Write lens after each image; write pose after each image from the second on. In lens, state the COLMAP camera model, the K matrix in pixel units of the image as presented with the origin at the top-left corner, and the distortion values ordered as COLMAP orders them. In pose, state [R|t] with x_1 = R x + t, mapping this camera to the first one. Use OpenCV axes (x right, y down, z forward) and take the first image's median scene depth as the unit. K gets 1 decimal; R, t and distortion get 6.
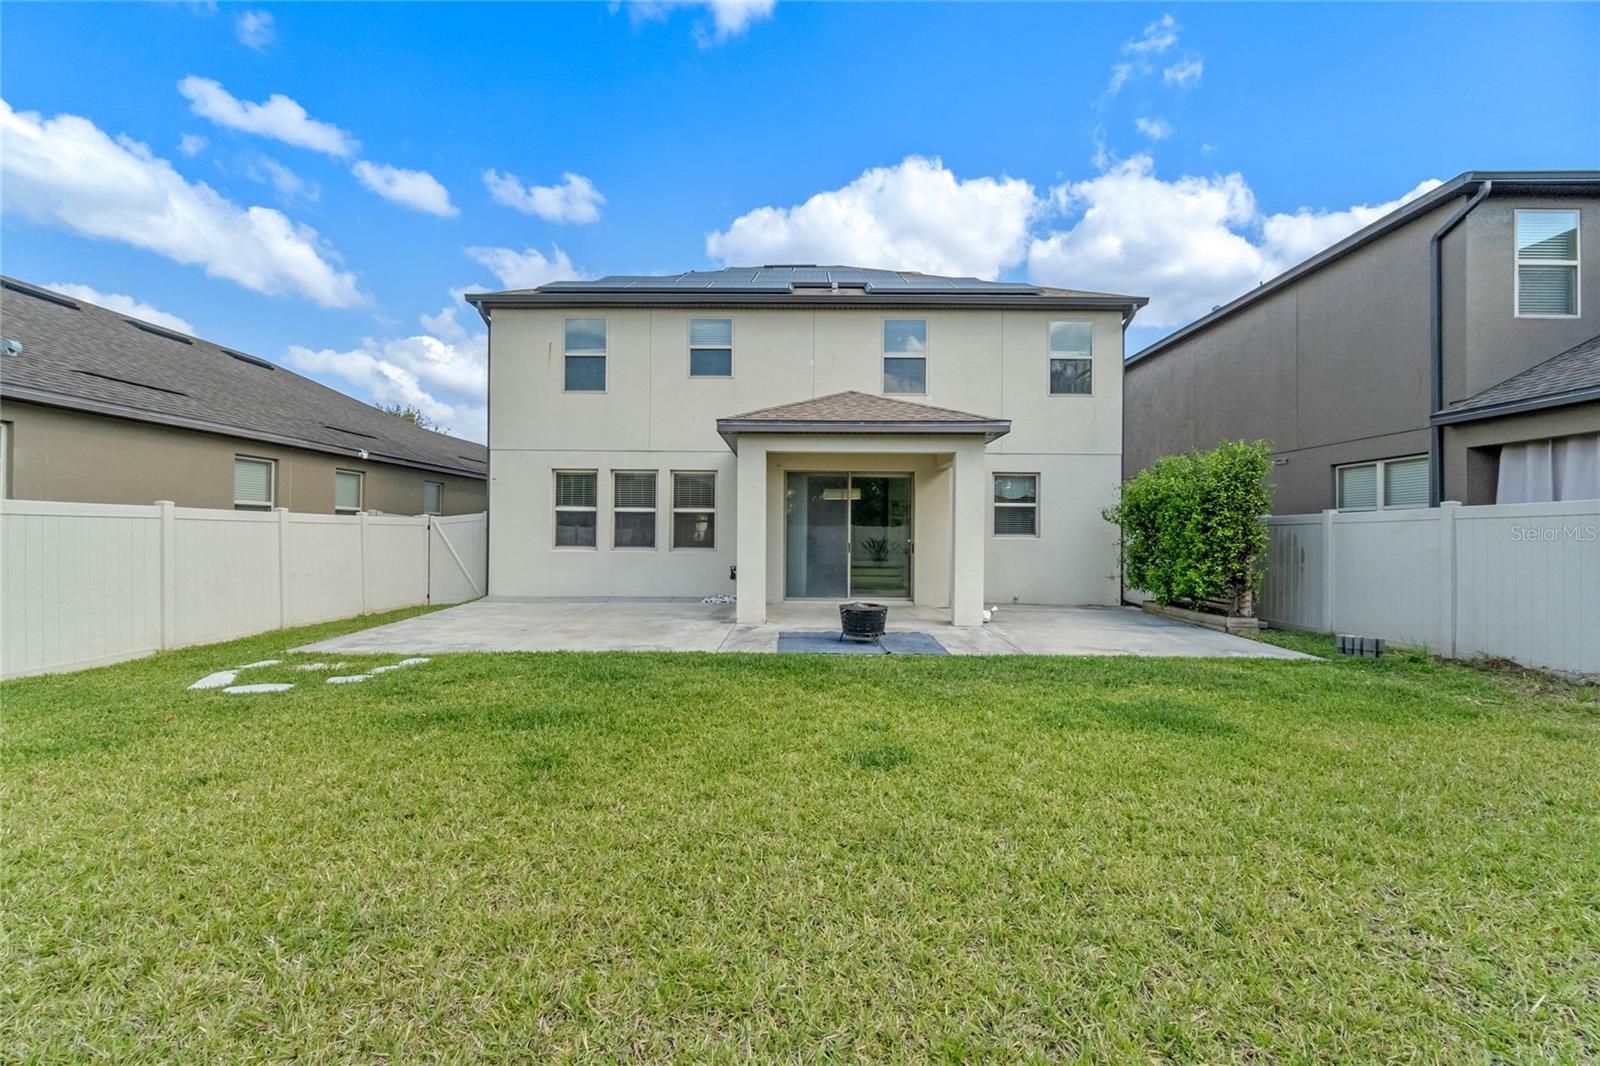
lens RADIAL K [[689.5, 0, 799.5], [0, 689.5, 531.6], [0, 0, 1]] dist [-0.006459, 0.002304]
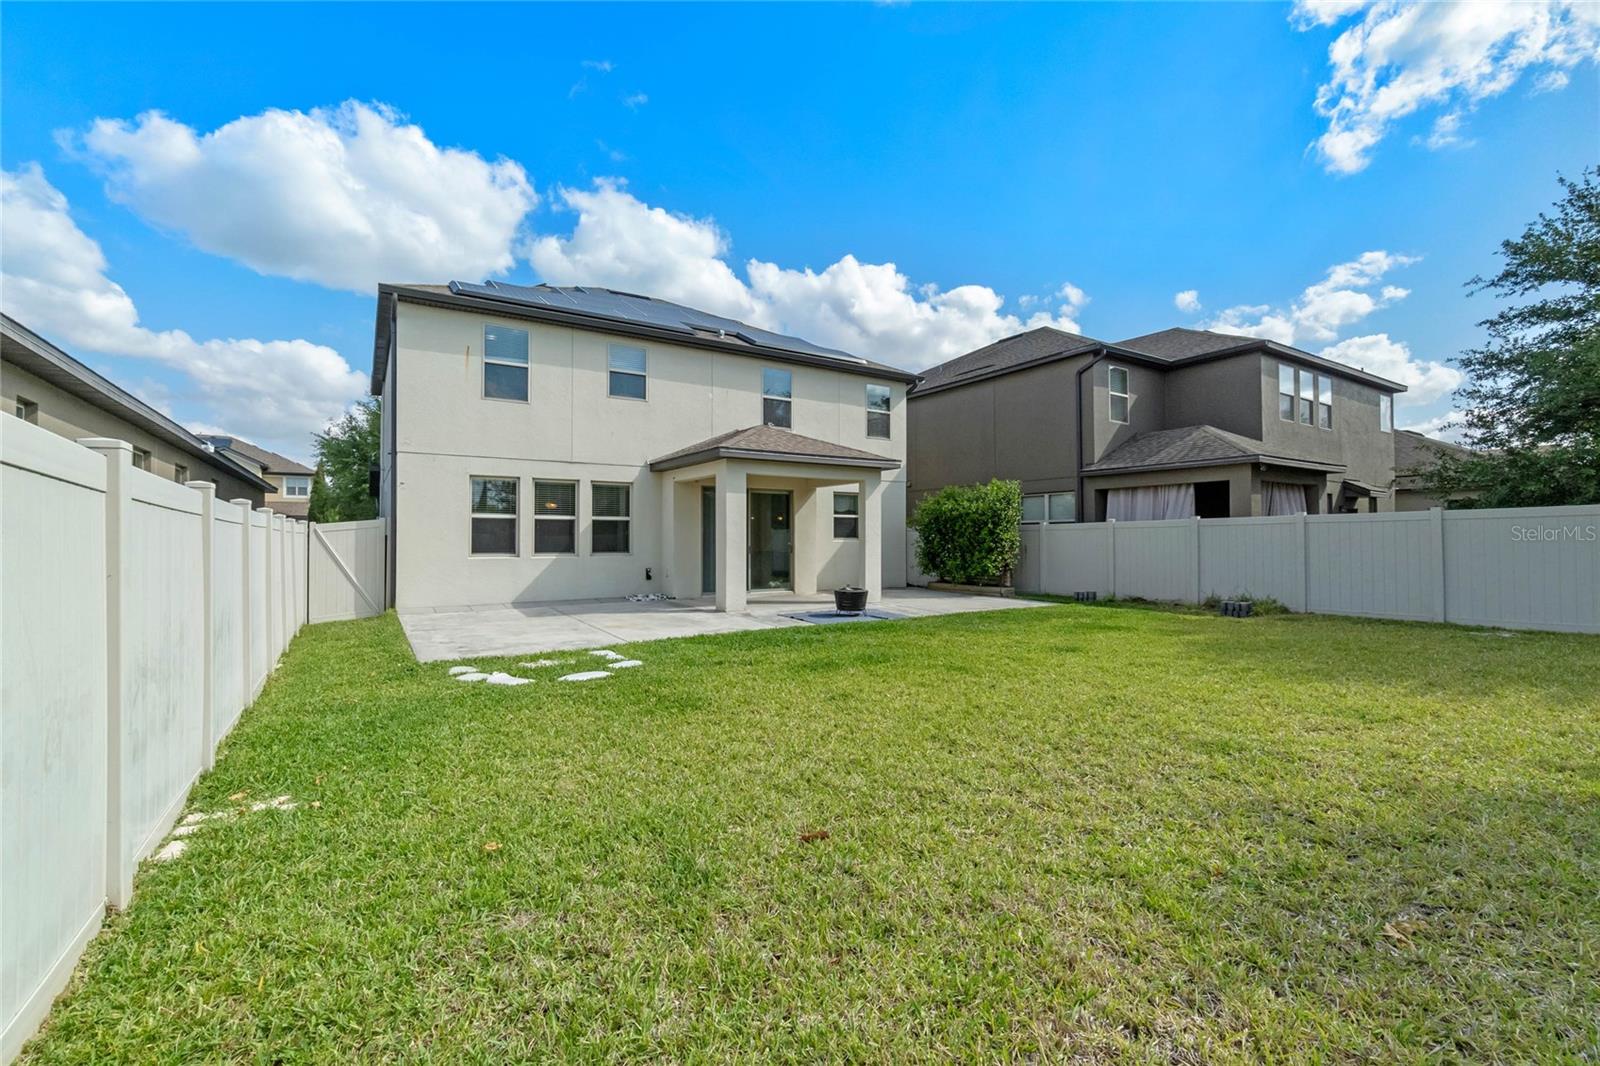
lens RADIAL K [[689.5, 0, 795.1], [0, 689.5, 537.1], [0, 0, 1]] dist [-0.006459, 0.002304]
pose [[0.834219, -0.006729, 0.551392, -0.520104], [0.005847, 0.999977, 0.003357, -0.003094], [-0.551402, 0.000423, 0.834239, -0.077095]]
